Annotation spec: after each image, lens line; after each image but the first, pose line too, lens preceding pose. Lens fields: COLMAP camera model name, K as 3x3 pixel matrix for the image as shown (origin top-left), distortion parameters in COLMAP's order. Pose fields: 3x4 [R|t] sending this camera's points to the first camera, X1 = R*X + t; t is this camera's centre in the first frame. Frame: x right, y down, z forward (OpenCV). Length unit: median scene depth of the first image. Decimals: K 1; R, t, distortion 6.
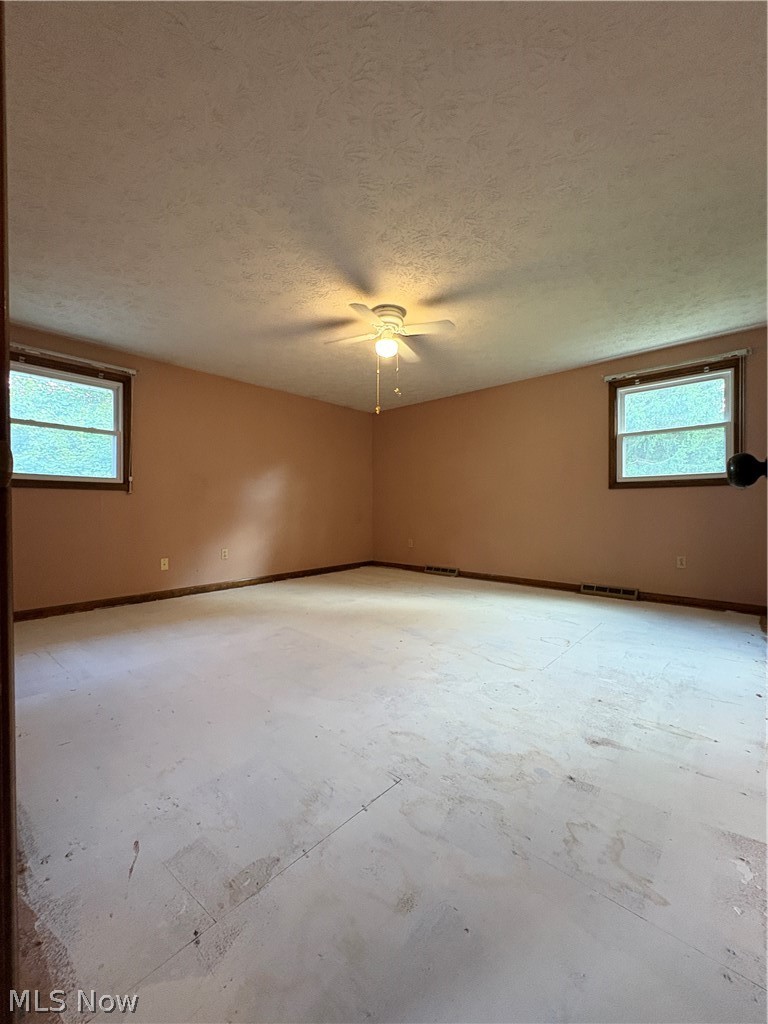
lens RADIAL K [[407.3, 0, 384.9], [0, 407.3, 510.3], [0, 0, 1]] dist [-0.000976, 0.000637]
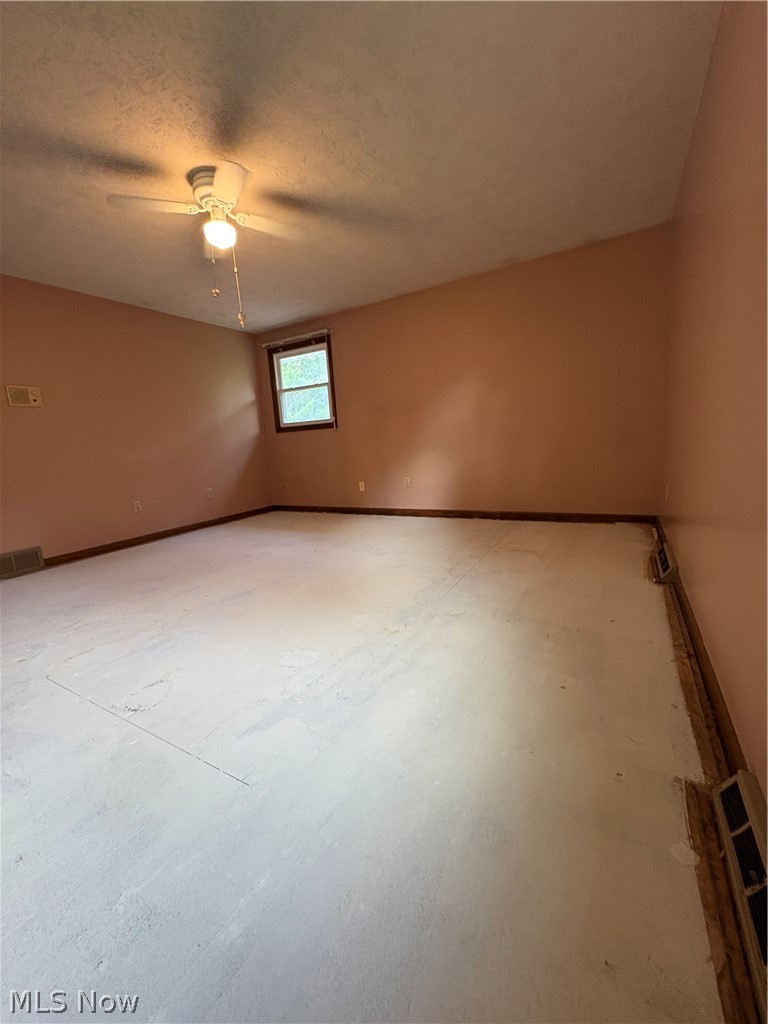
lens RADIAL K [[407.3, 0, 384.9], [0, 407.3, 510.3], [0, 0, 1]] dist [-0.000976, 0.000637]
pose [[0.203255, 0.157784, -0.966329, 0.725593], [0.061539, 0.982920, 0.173437, -0.004905], [0.977190, -0.094719, 0.190074, 0.909935]]
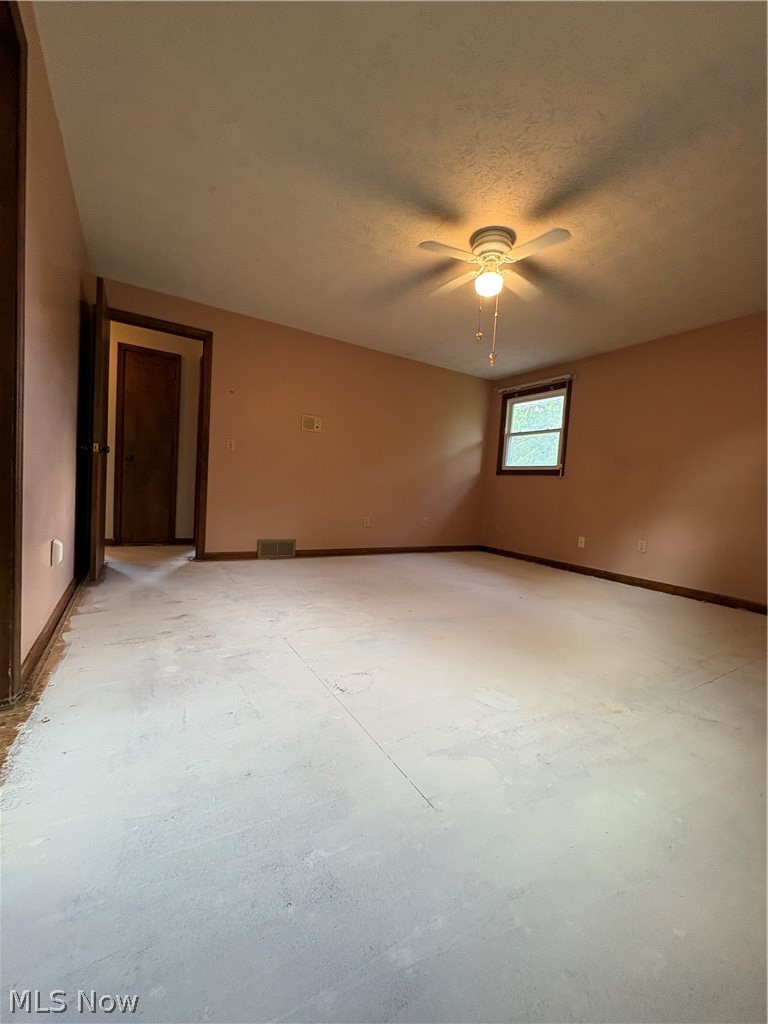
lens RADIAL K [[407.3, 0, 384.9], [0, 407.3, 510.3], [0, 0, 1]] dist [-0.000976, 0.000637]
pose [[-0.291751, 0.037341, -0.955765, 0.719282], [-0.065841, 0.996083, 0.059015, 0.019437], [0.954226, 0.080146, -0.288149, 0.882923]]
